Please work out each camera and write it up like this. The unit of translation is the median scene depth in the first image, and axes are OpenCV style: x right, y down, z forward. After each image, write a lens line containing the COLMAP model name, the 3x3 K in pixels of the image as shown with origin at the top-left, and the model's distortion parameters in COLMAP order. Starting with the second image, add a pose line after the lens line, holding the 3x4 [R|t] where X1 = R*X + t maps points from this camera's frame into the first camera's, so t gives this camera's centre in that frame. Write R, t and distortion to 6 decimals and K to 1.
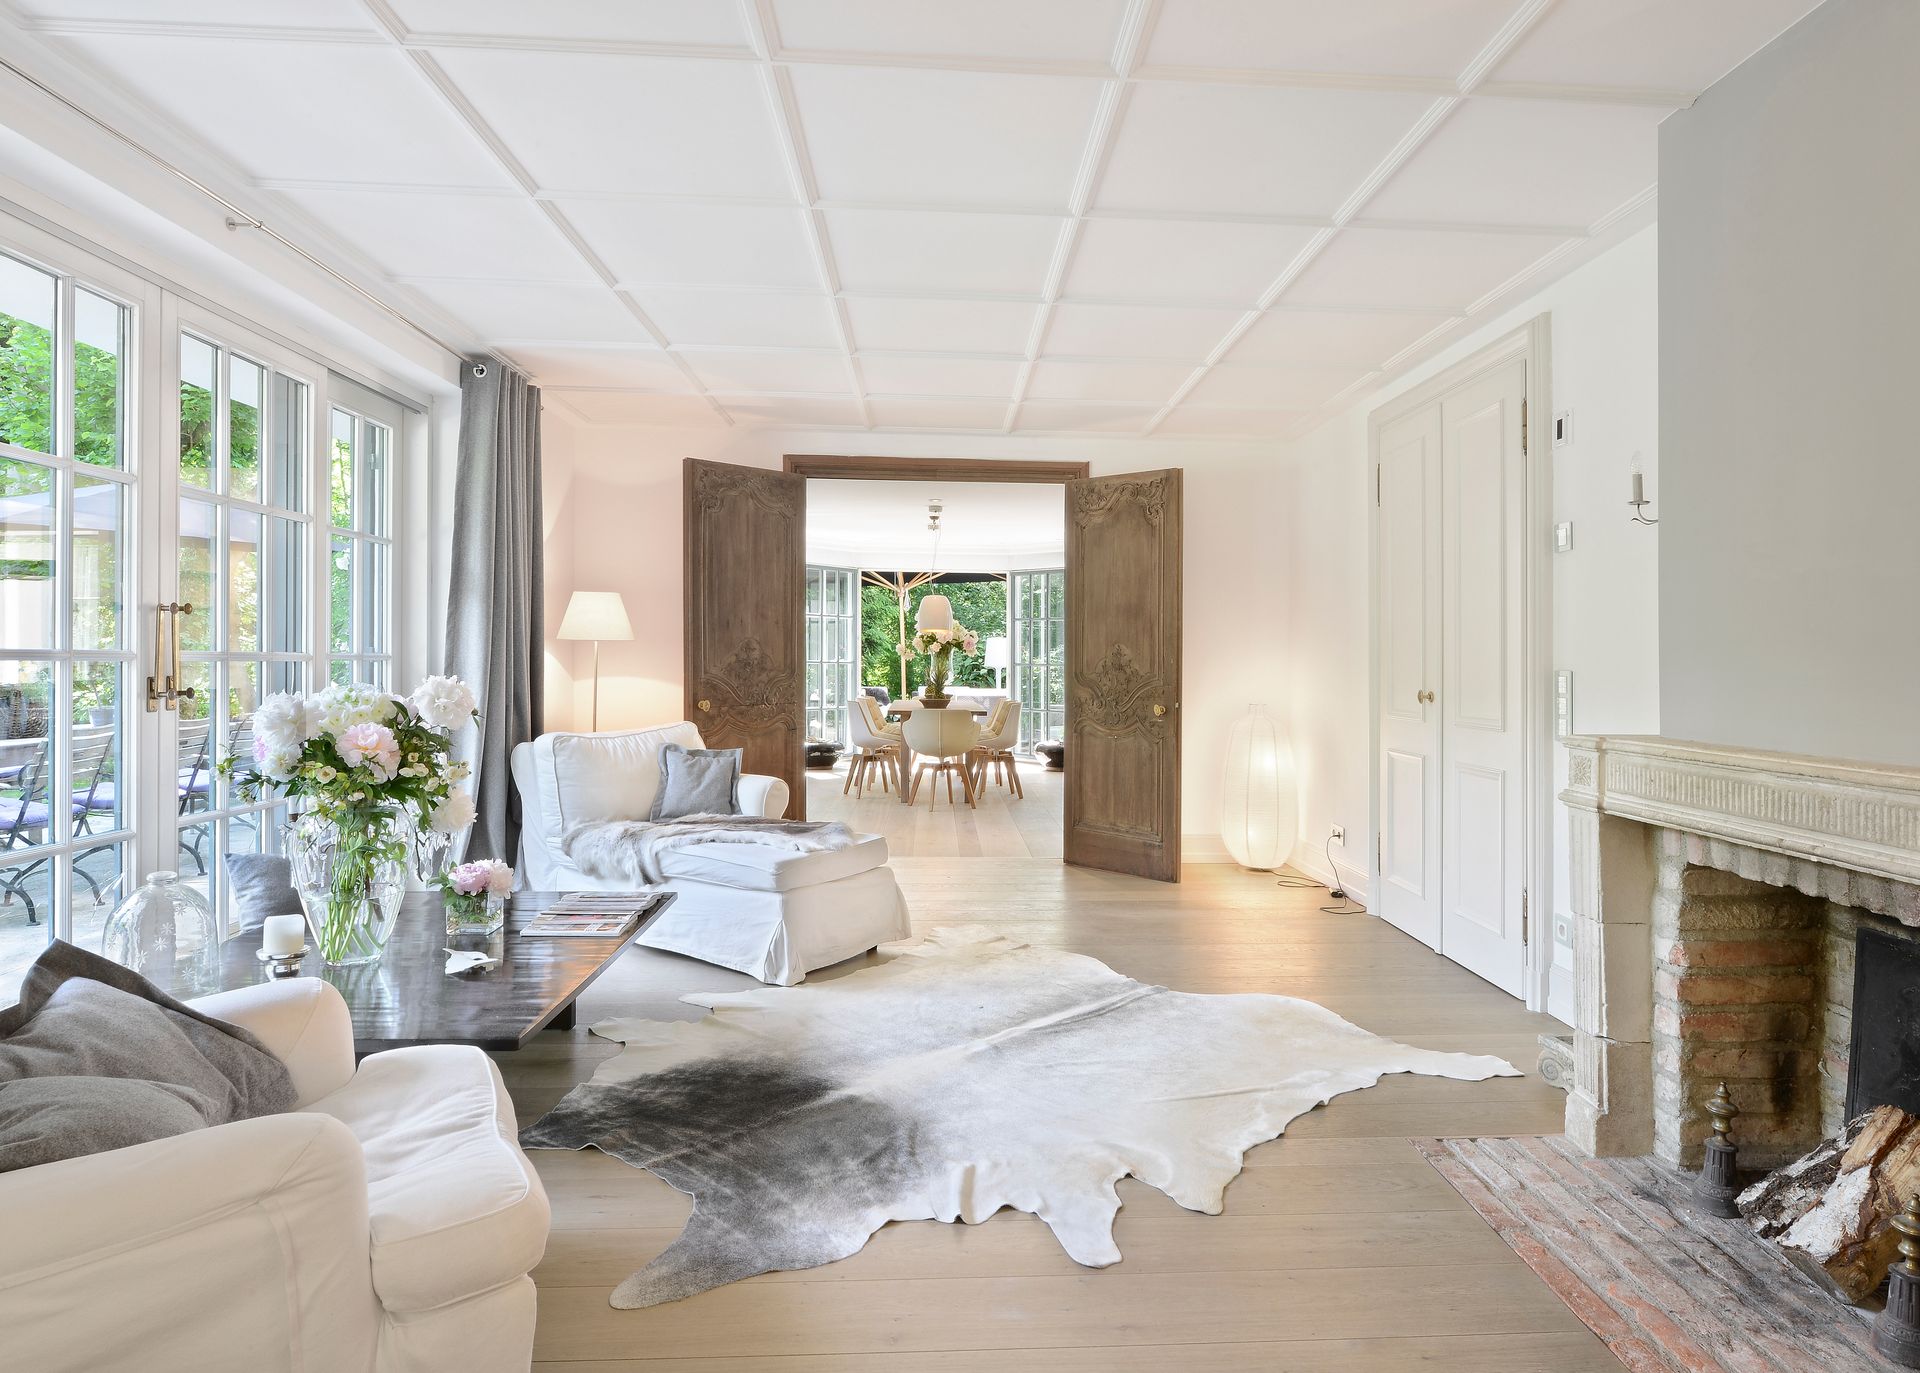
lens RADIAL K [[1073.7, 0, 964.9], [0, 1073.7, 674.2], [0, 0, 1]] dist [-0.001898, 0.000290]
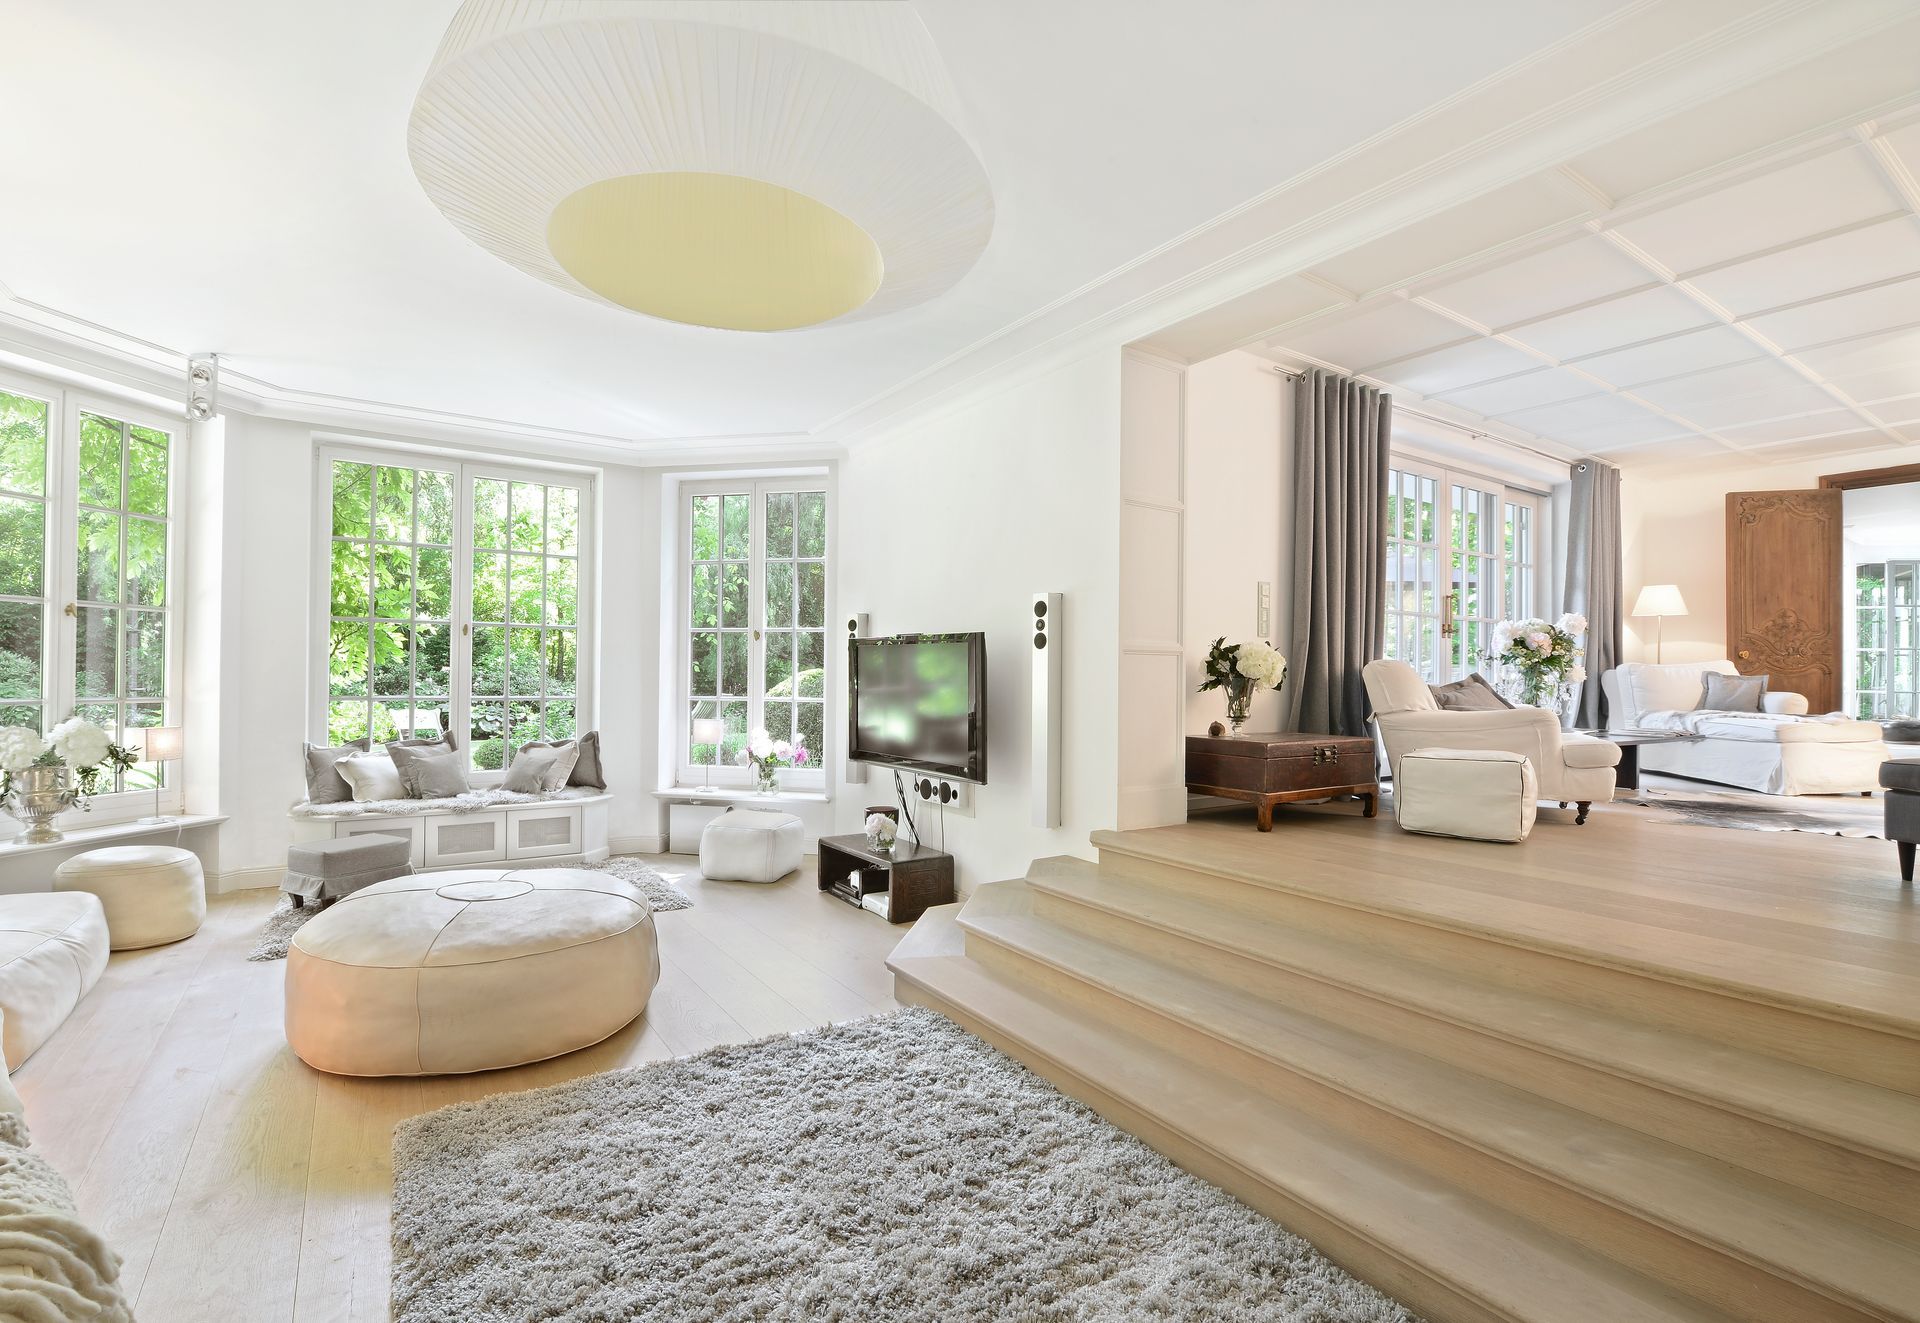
lens RADIAL K [[906.0, 0, 965.7], [0, 906.0, 674.9], [0, 0, 1]] dist [-0.005841, -0.001246]
pose [[0.532957, -0.010167, -0.846082, 0.276220], [-0.012580, 0.999722, -0.019937, 0.109353], [0.846049, 0.021269, 0.532681, -0.674511]]
